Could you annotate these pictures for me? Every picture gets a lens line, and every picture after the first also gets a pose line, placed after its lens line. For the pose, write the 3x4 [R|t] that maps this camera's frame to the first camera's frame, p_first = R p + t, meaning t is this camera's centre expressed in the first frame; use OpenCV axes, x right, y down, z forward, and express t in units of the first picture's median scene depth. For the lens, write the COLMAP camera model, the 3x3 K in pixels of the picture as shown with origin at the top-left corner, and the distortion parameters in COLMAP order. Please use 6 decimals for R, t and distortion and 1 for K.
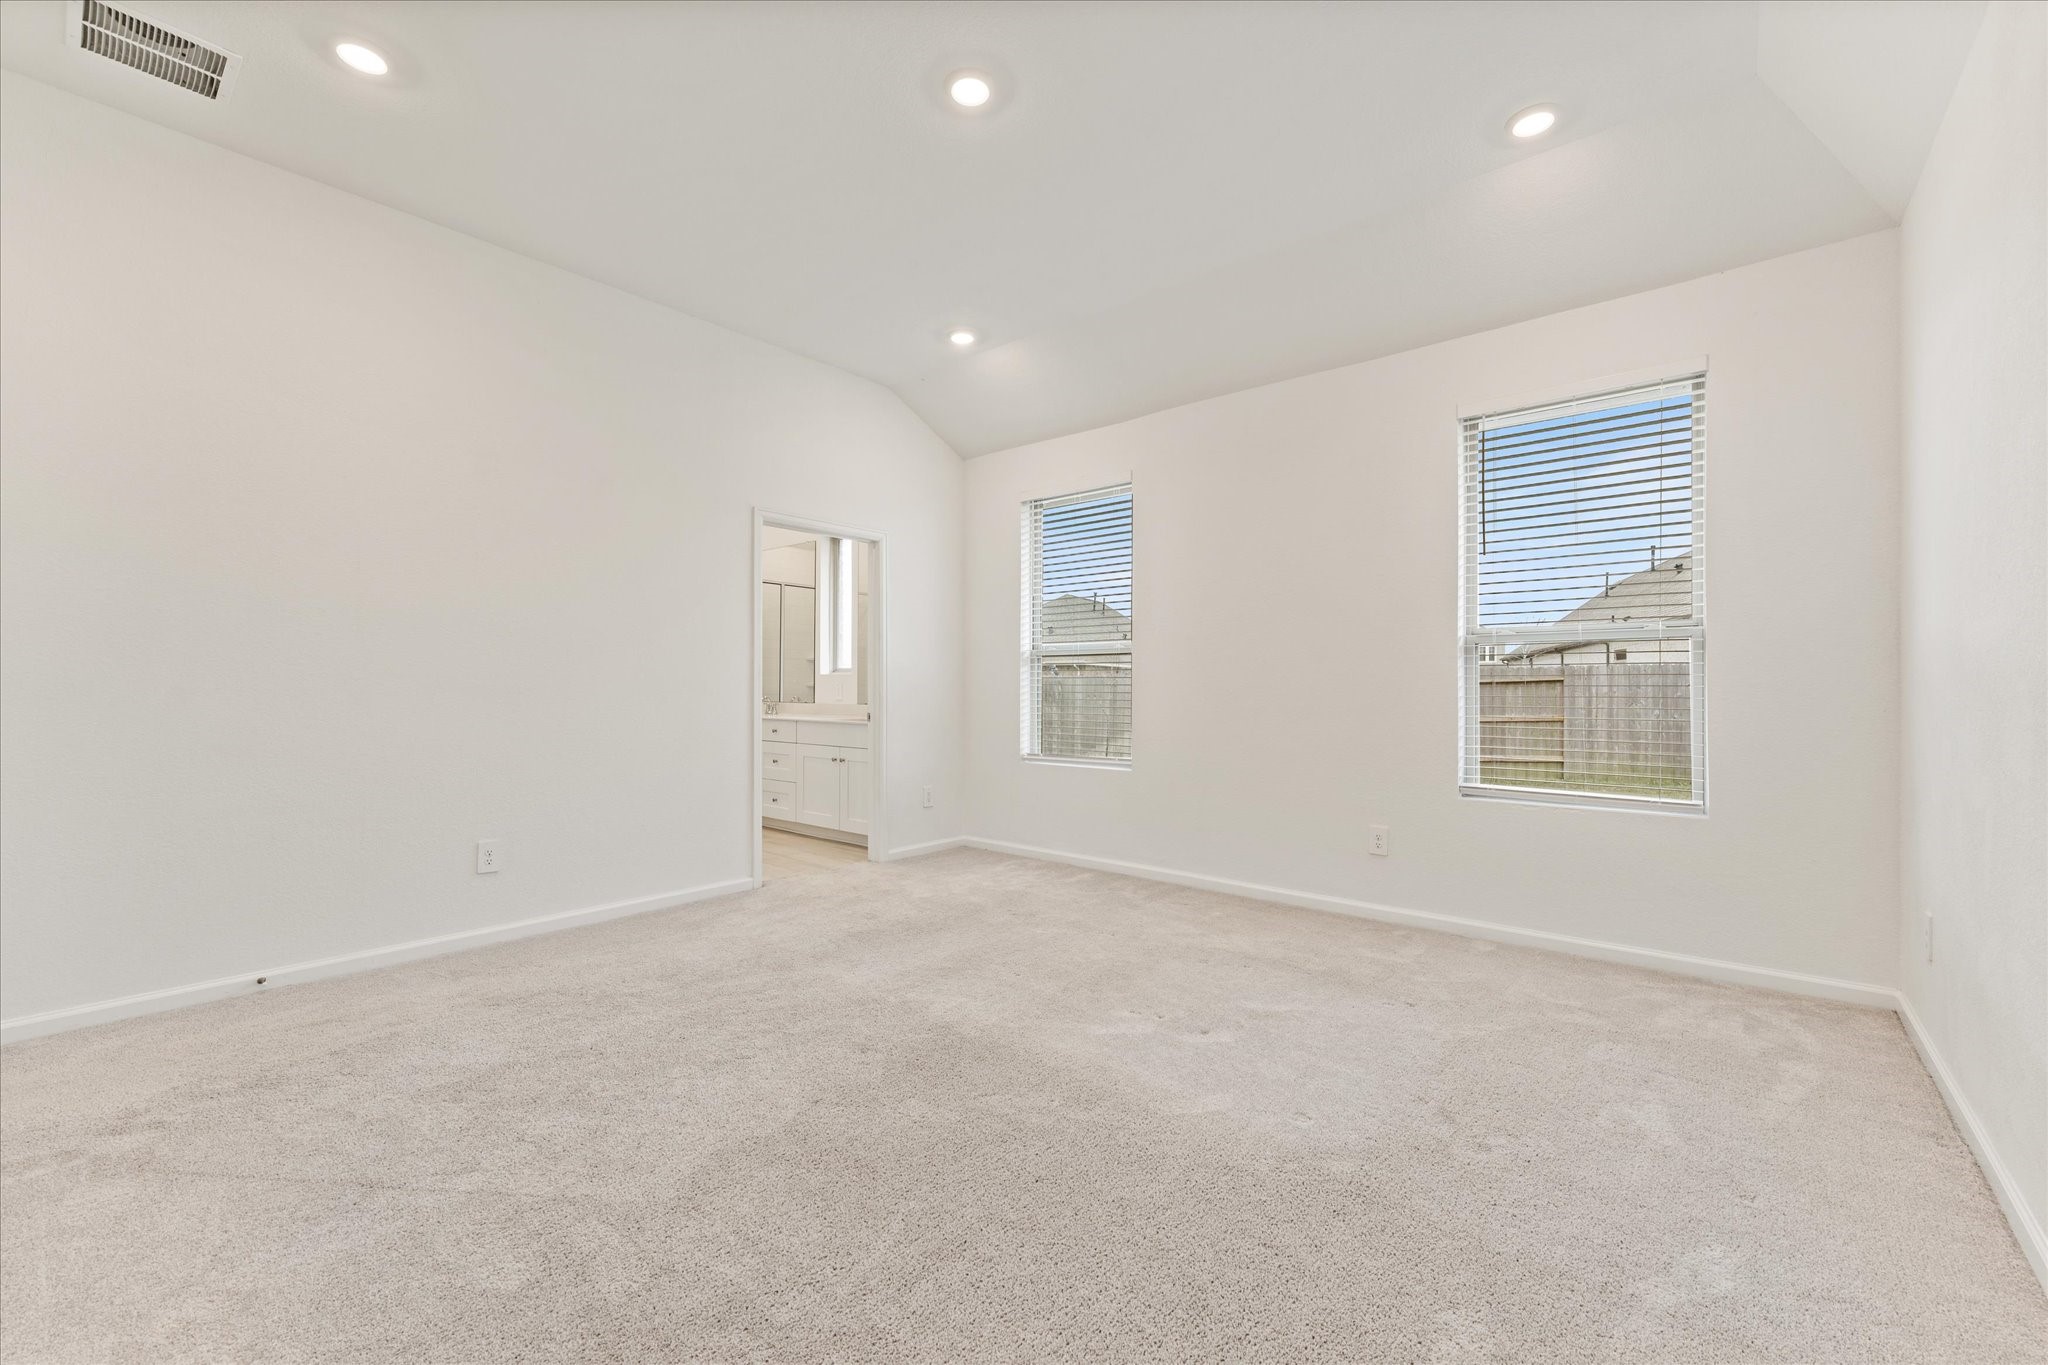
lens RADIAL K [[833.1, 0, 1029.8], [0, 833.1, 685.3], [0, 0, 1]] dist [-0.000056, -0.000011]
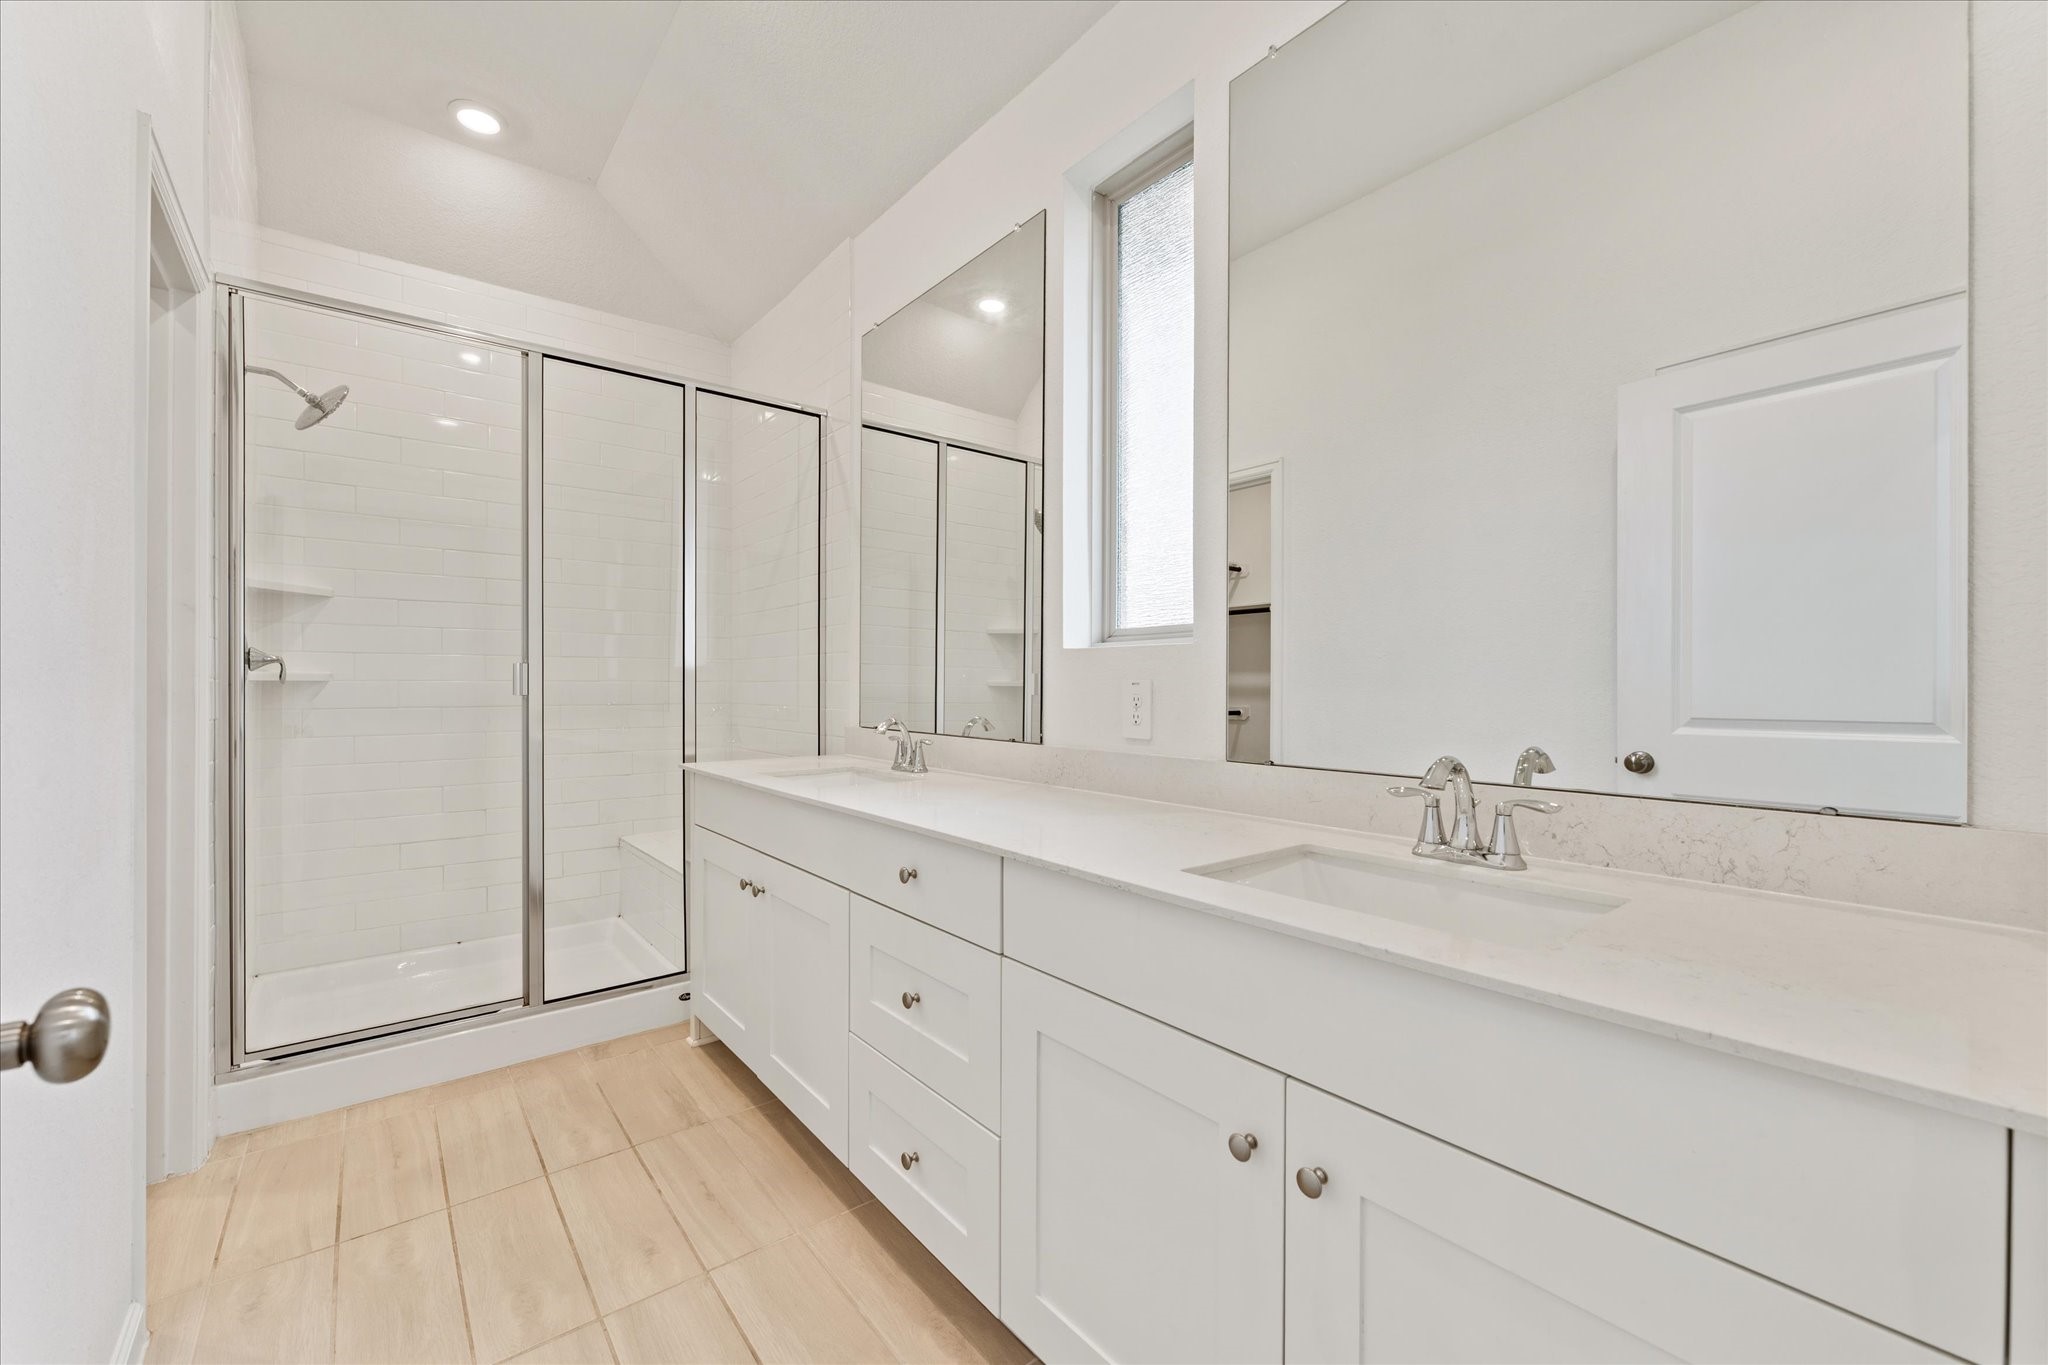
lens RADIAL K [[824.9, 0, 1026.0], [0, 824.9, 675.9], [0, 0, 1]] dist [-0.000603, -0.000231]
pose [[0.982219, -0.006508, -0.187626, -0.152327], [0.004992, 0.999951, -0.008549, -0.000777], [0.187672, 0.007460, 0.982203, 0.515027]]
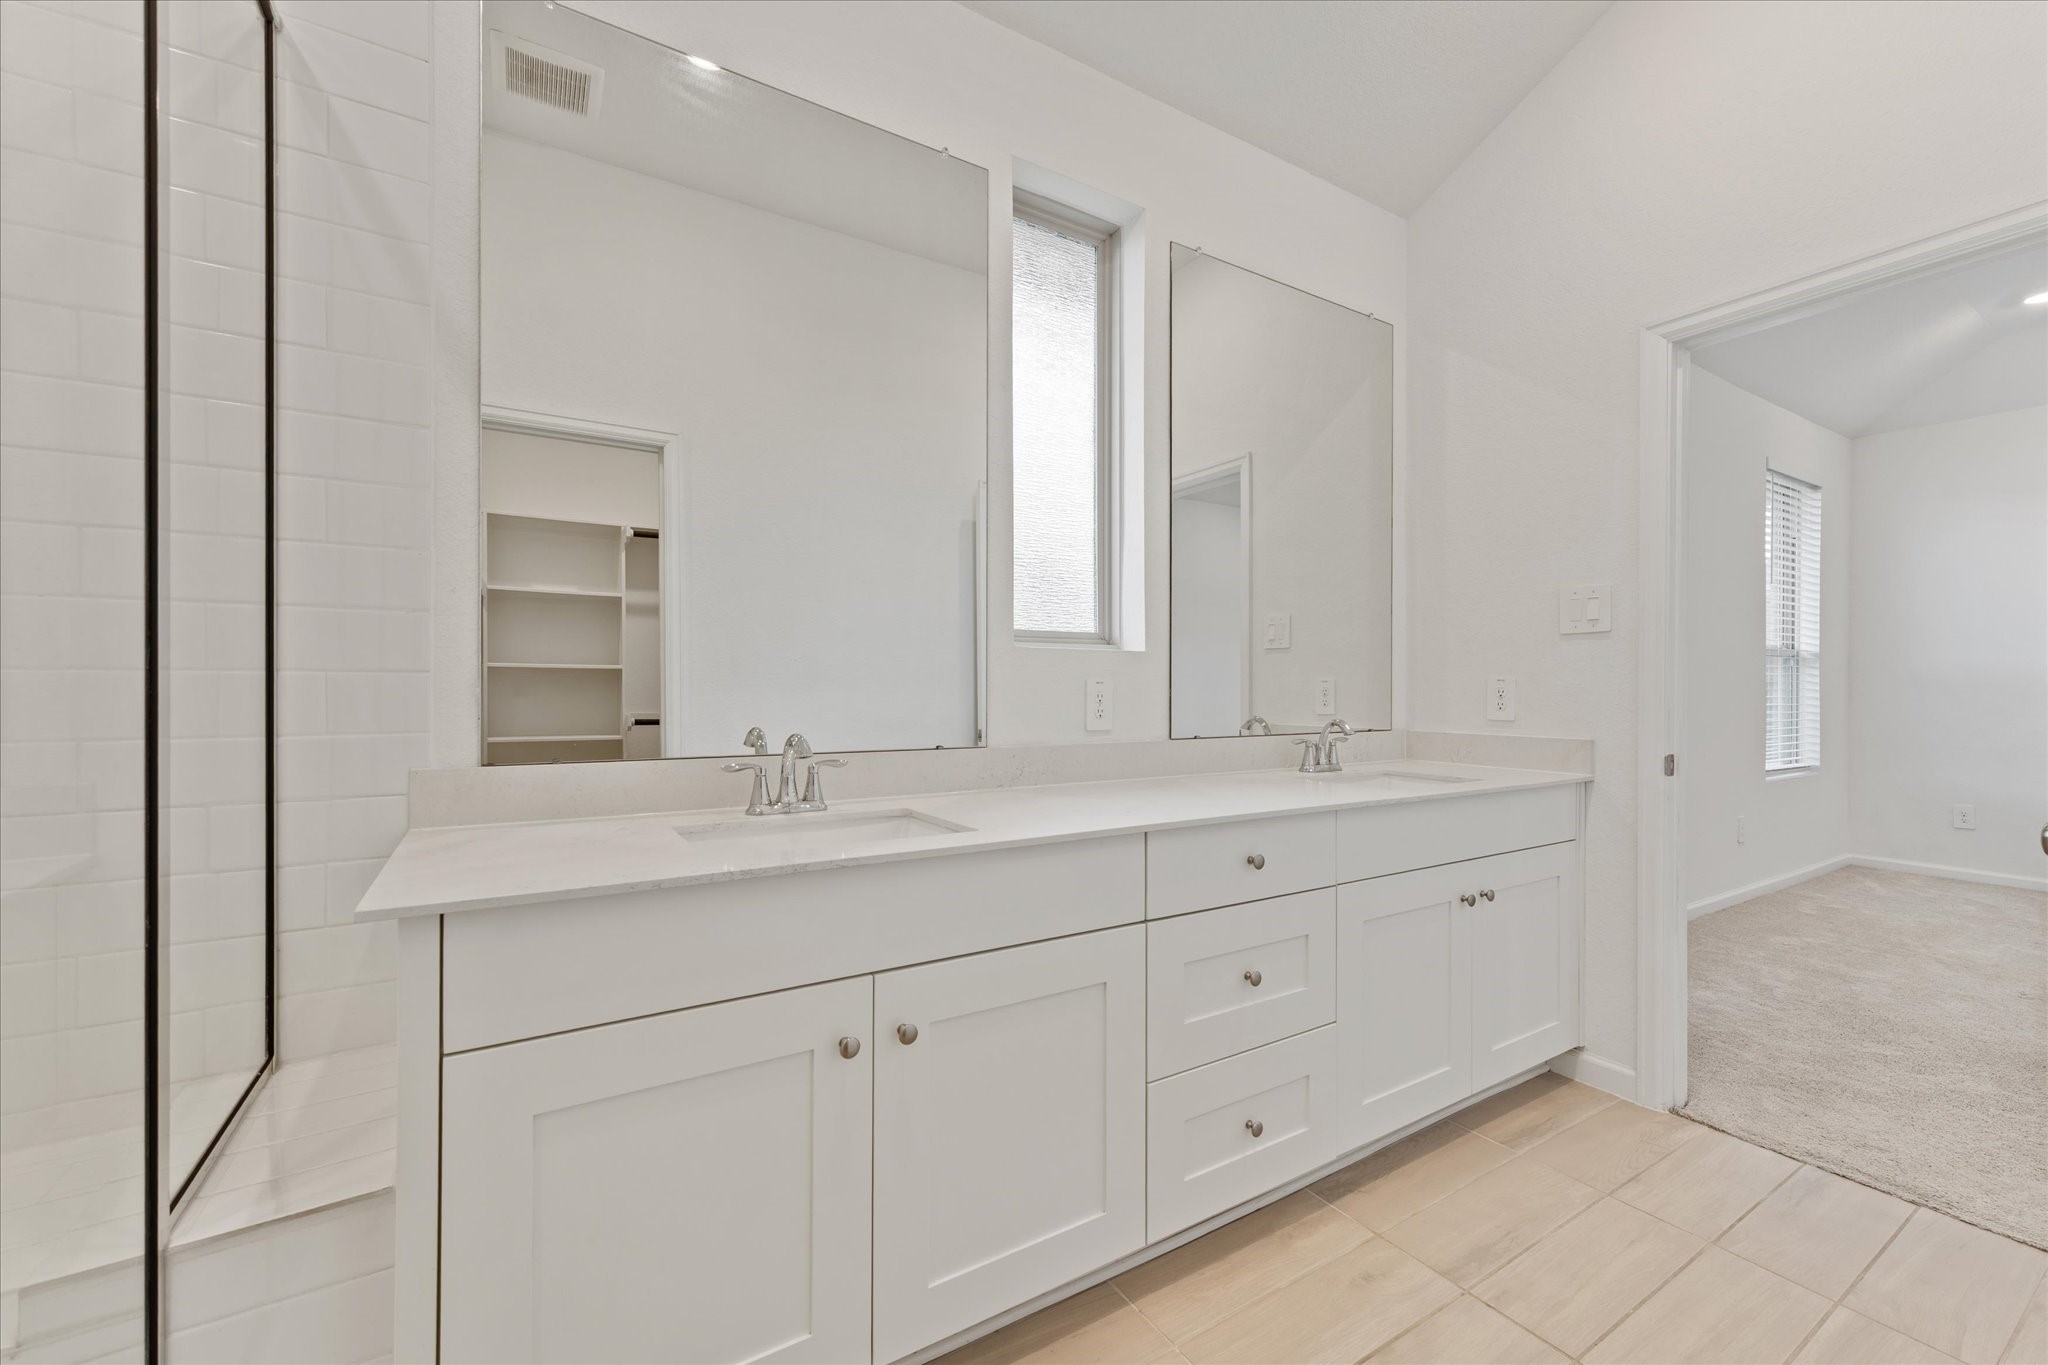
lens RADIAL K [[833.1, 0, 1029.8], [0, 833.1, 685.3], [0, 0, 1]] dist [-0.000056, -0.000011]
pose [[0.299969, 0.005300, 0.953934, -0.381101], [-0.000049, 0.999985, -0.005541, 0.001722], [-0.953949, 0.001615, 0.299964, 0.660145]]
